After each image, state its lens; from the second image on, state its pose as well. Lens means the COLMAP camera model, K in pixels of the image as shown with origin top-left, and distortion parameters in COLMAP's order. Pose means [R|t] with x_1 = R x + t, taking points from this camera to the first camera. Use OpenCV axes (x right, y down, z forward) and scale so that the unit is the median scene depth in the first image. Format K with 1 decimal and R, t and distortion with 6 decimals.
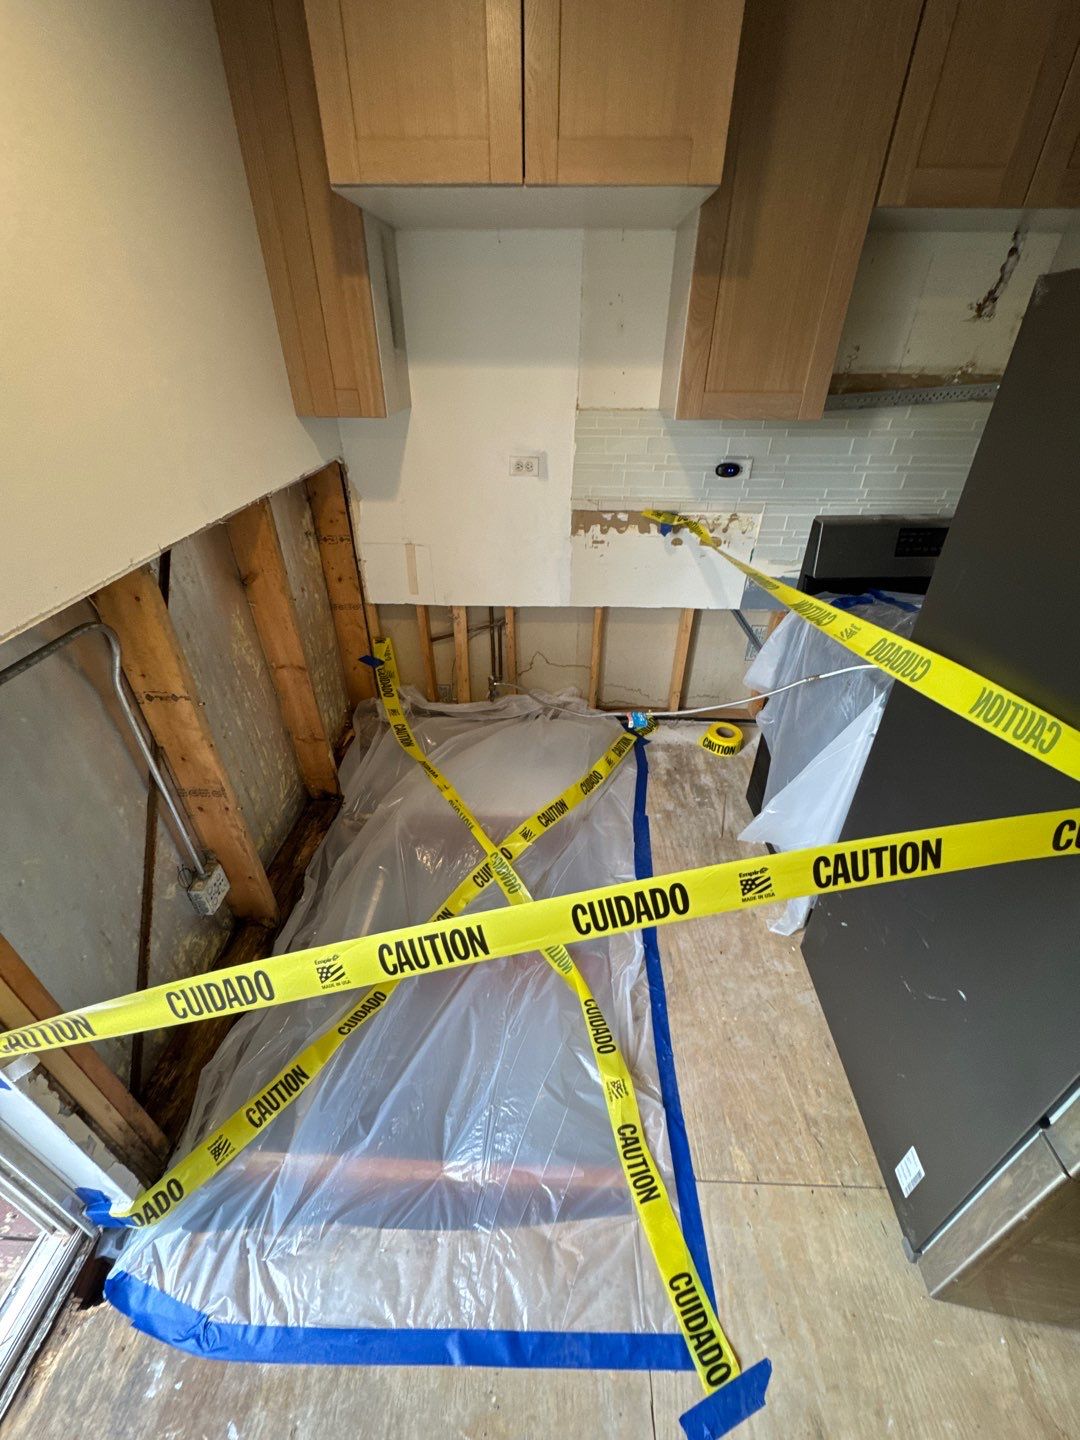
lens RADIAL K [[572.2, 0, 539.2], [0, 572.2, 717.9], [0, 0, 1]] dist [-0.002597, 0.000052]
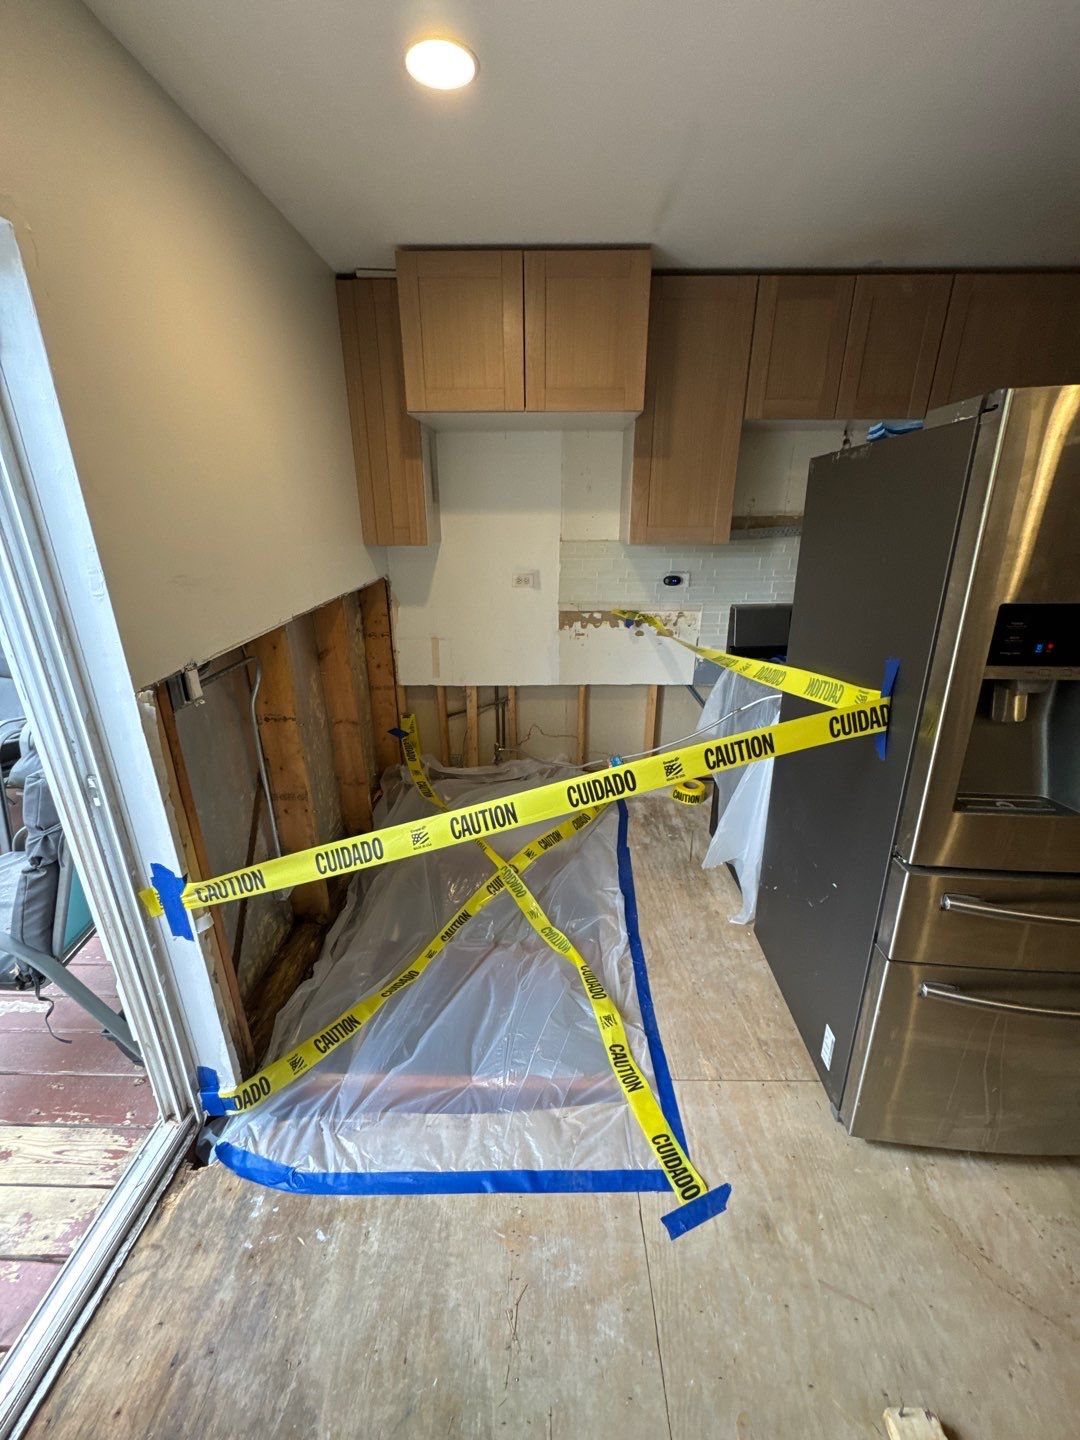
lens RADIAL K [[572.2, 0, 538.5], [0, 572.2, 718.0], [0, 0, 1]] dist [-0.002597, 0.000052]
pose [[0.999699, -0.015538, 0.018998, -0.021861], [0.019395, 0.974495, -0.223570, 0.195324], [-0.015040, 0.223872, 0.974503, -0.266988]]
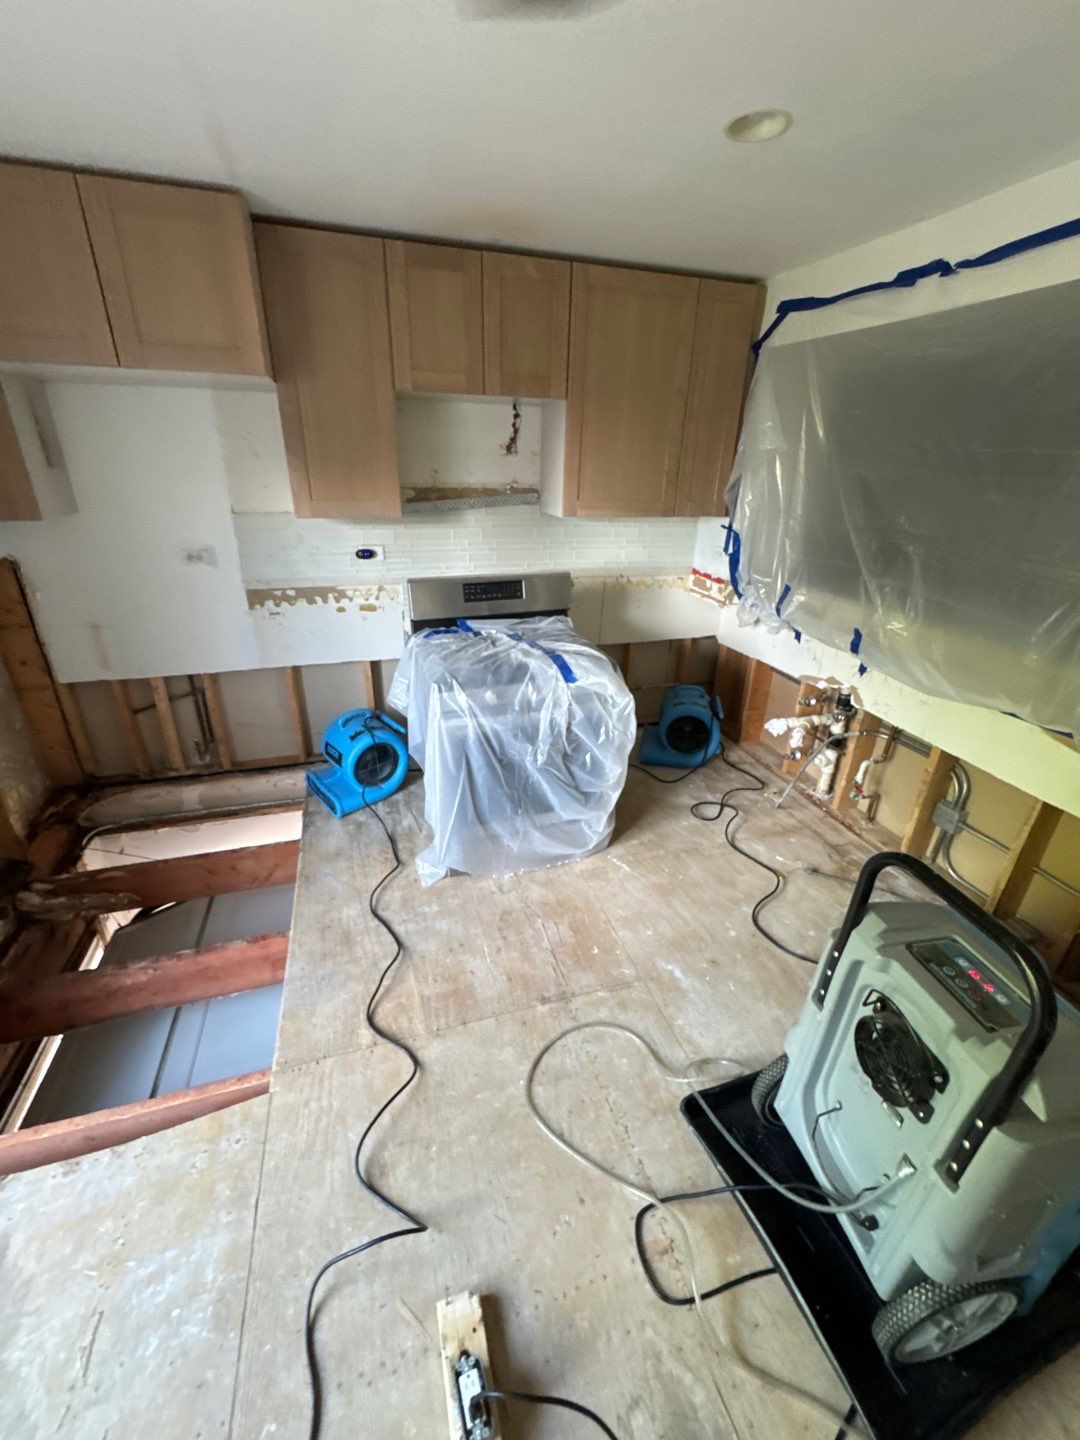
lens RADIAL K [[572.2, 0, 540.9], [0, 572.2, 718.5], [0, 0, 1]] dist [-0.002597, 0.000052]
pose [[0.944987, -0.119595, 0.304460, 0.279738], [0.165740, 0.977503, -0.130452, 0.193960], [-0.282009, 0.173737, 0.943550, -0.326721]]
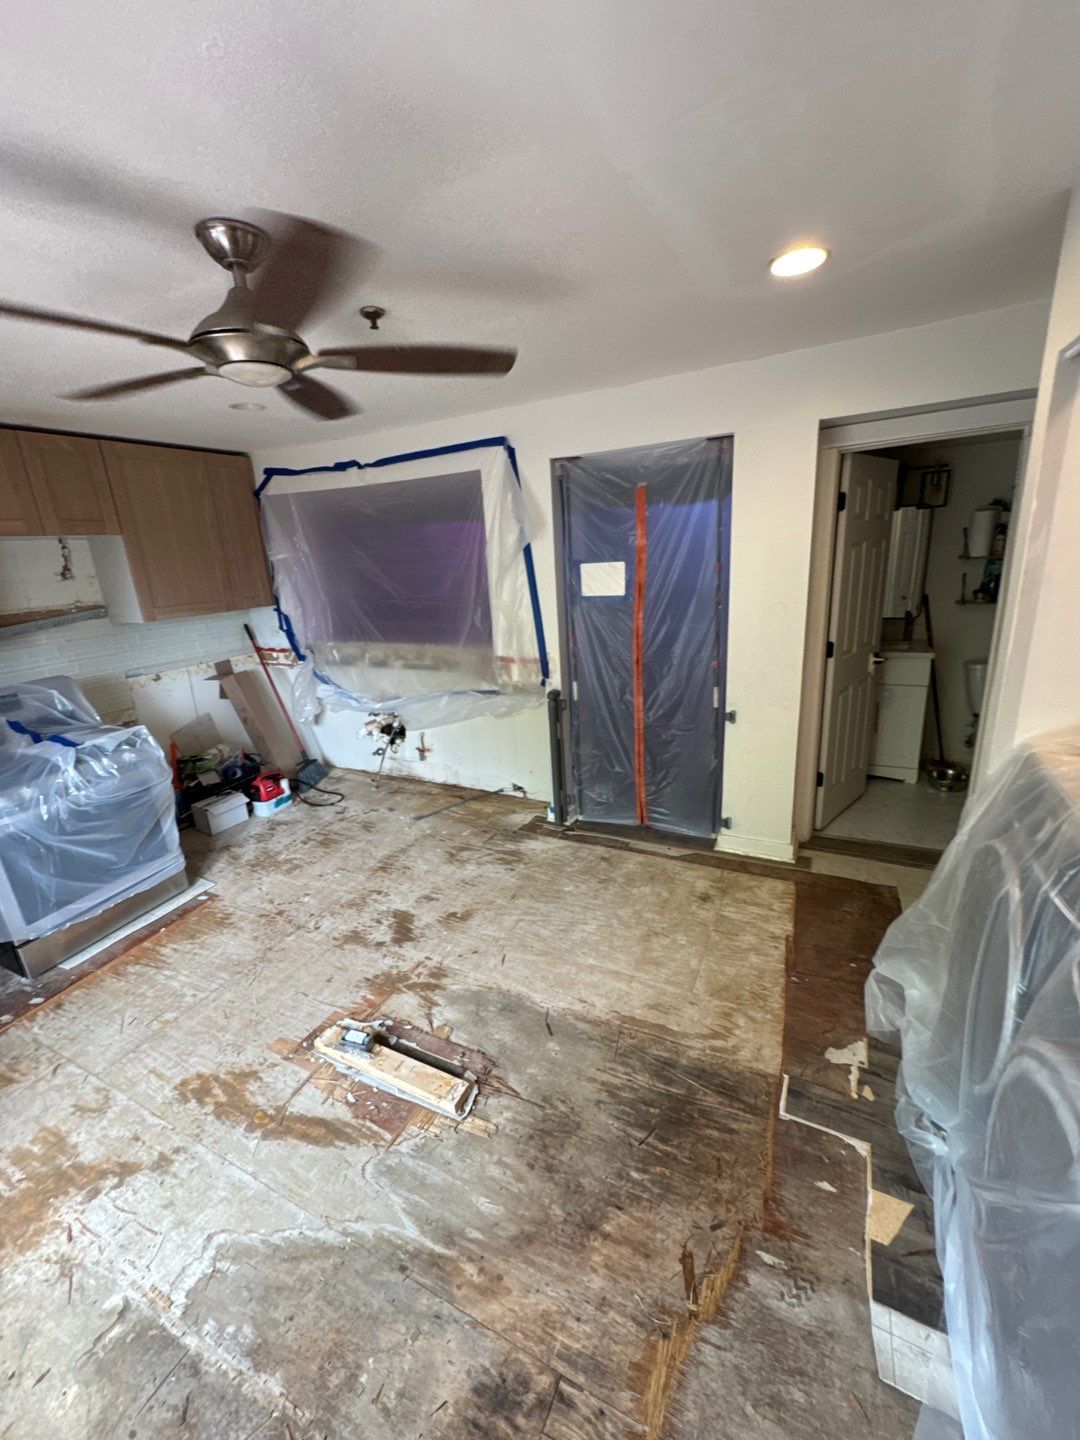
lens RADIAL K [[572.2, 0, 540.2], [0, 572.2, 717.4], [0, 0, 1]] dist [-0.002597, 0.000052]
pose [[0.412100, -0.288260, 0.864338, -0.251443], [0.549967, 0.835028, 0.016272, 0.399277], [-0.726437, 0.468651, 0.502648, -0.696068]]
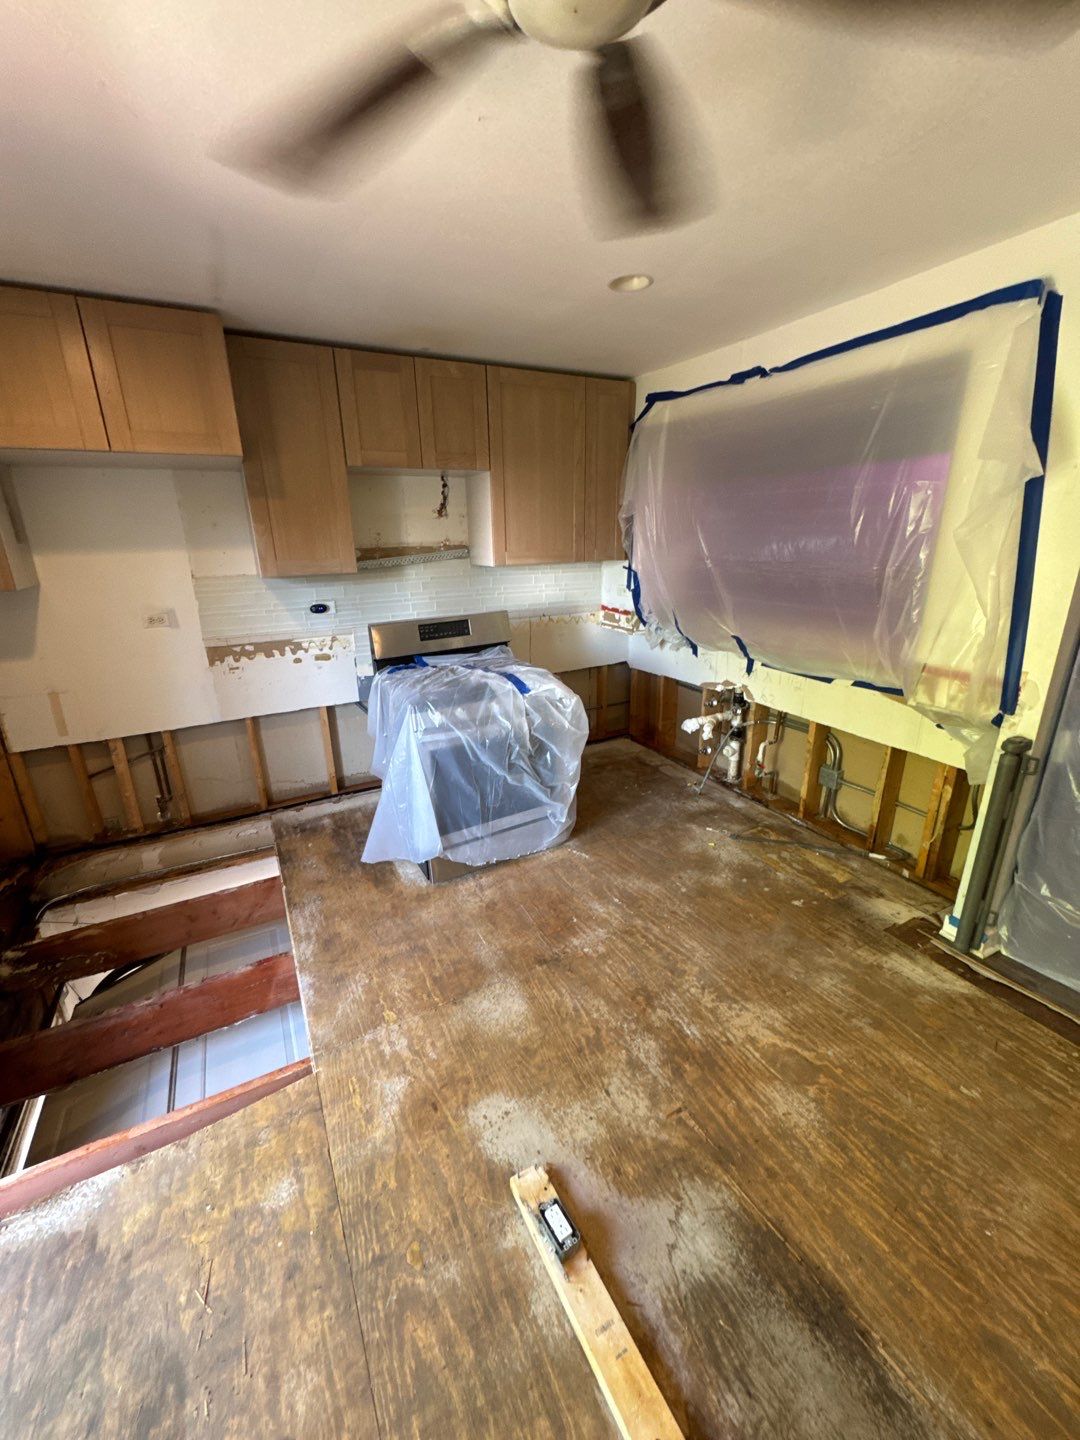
lens RADIAL K [[572.2, 0, 539.8], [0, 572.2, 717.7], [0, 0, 1]] dist [-0.002597, 0.000052]
pose [[0.865543, -0.176093, 0.468857, 0.086777], [0.295979, 0.935033, -0.195220, 0.302054], [-0.404020, 0.307743, 0.861431, -0.436870]]
